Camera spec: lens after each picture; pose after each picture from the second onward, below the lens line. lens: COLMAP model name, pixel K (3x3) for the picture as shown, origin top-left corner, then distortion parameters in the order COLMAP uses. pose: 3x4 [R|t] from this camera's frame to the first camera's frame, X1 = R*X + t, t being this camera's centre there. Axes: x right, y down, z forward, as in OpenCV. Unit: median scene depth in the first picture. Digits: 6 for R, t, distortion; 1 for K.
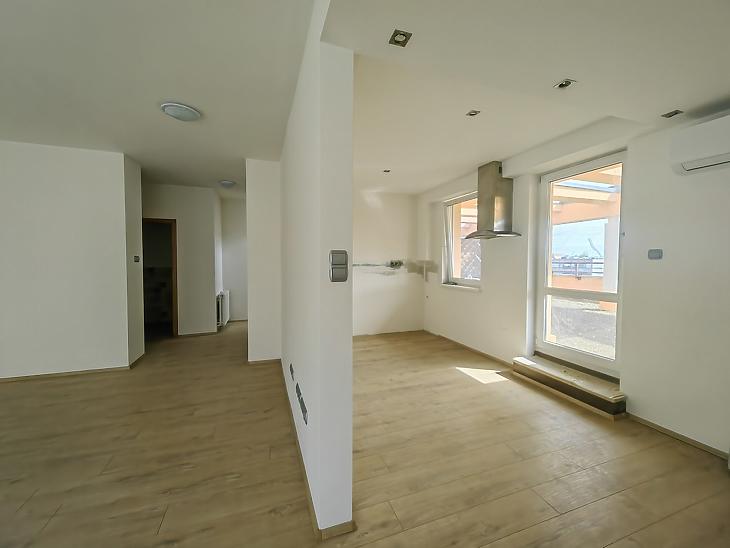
lens RADIAL K [[293.9, 0, 362.4], [0, 293.9, 267.6], [0, 0, 1]] dist [0.000727, 0.000283]
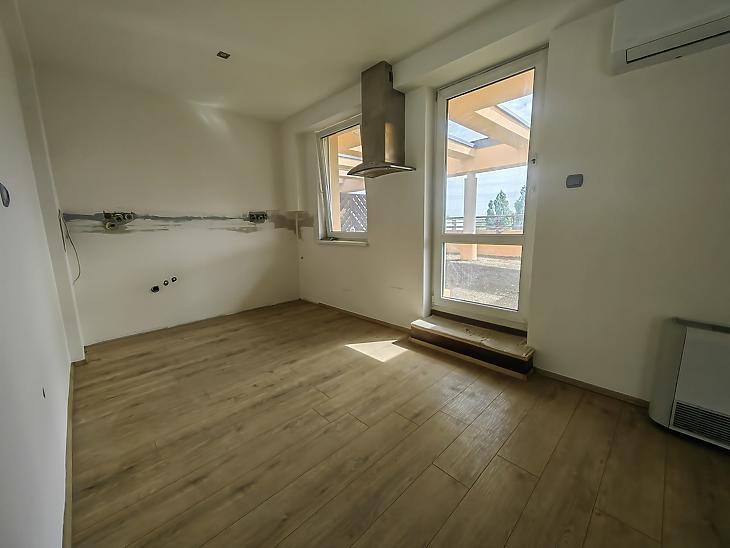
lens RADIAL K [[293.9, 0, 366.2], [0, 293.9, 270.1], [0, 0, 1]] dist [0.000727, 0.000283]
pose [[0.906194, -0.084401, 0.414353, 0.068536], [0.031348, 0.990591, 0.133217, 0.047926], [-0.421698, -0.107732, 0.900314, 0.314970]]
